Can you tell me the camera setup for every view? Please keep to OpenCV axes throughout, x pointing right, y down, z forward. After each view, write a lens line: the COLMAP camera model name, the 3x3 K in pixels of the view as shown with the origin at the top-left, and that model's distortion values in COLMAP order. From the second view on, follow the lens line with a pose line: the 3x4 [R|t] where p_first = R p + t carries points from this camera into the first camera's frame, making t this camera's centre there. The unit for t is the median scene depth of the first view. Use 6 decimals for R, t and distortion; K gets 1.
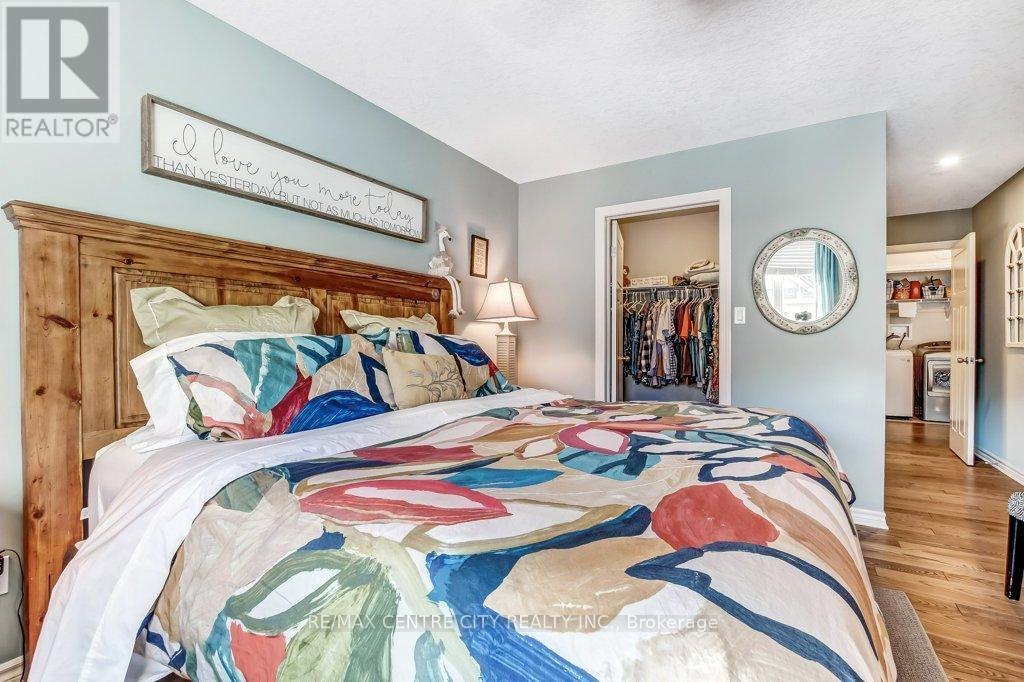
lens RADIAL K [[474.8, 0, 512.7], [0, 474.8, 344.4], [0, 0, 1]] dist [-0.002627, -0.000553]
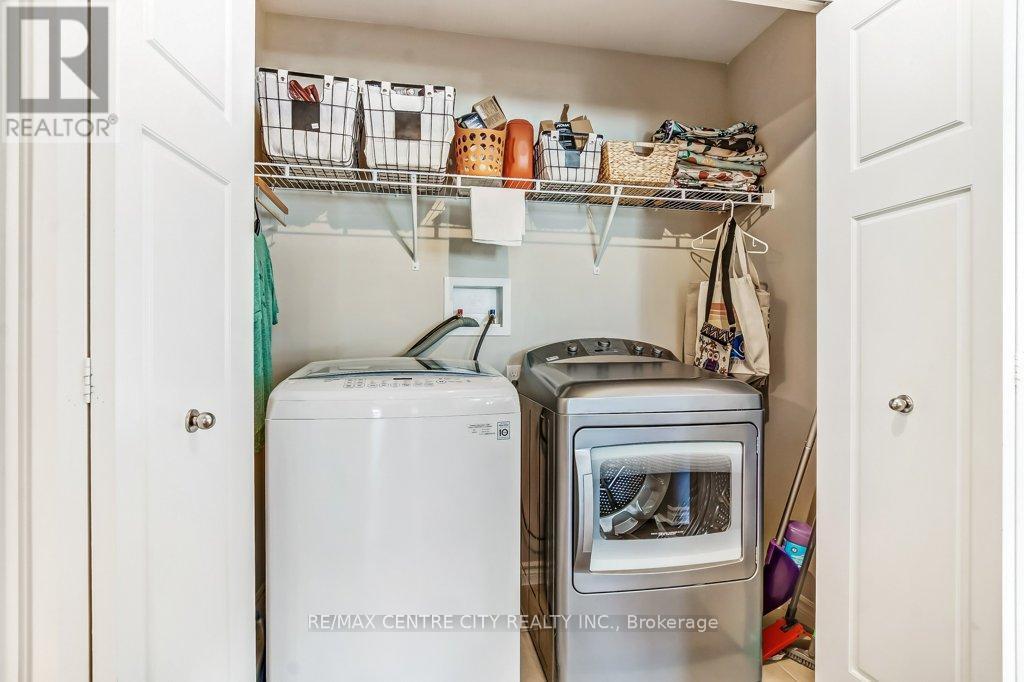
lens RADIAL K [[474.8, 0, 512.7], [0, 474.8, 344.4], [0, 0, 1]] dist [-0.002627, -0.000553]
pose [[0.746059, 0.001759, 0.665878, 0.664658], [0.004089, 0.999966, -0.007223, -0.001118], [-0.665867, 0.008112, 0.746026, 0.799369]]
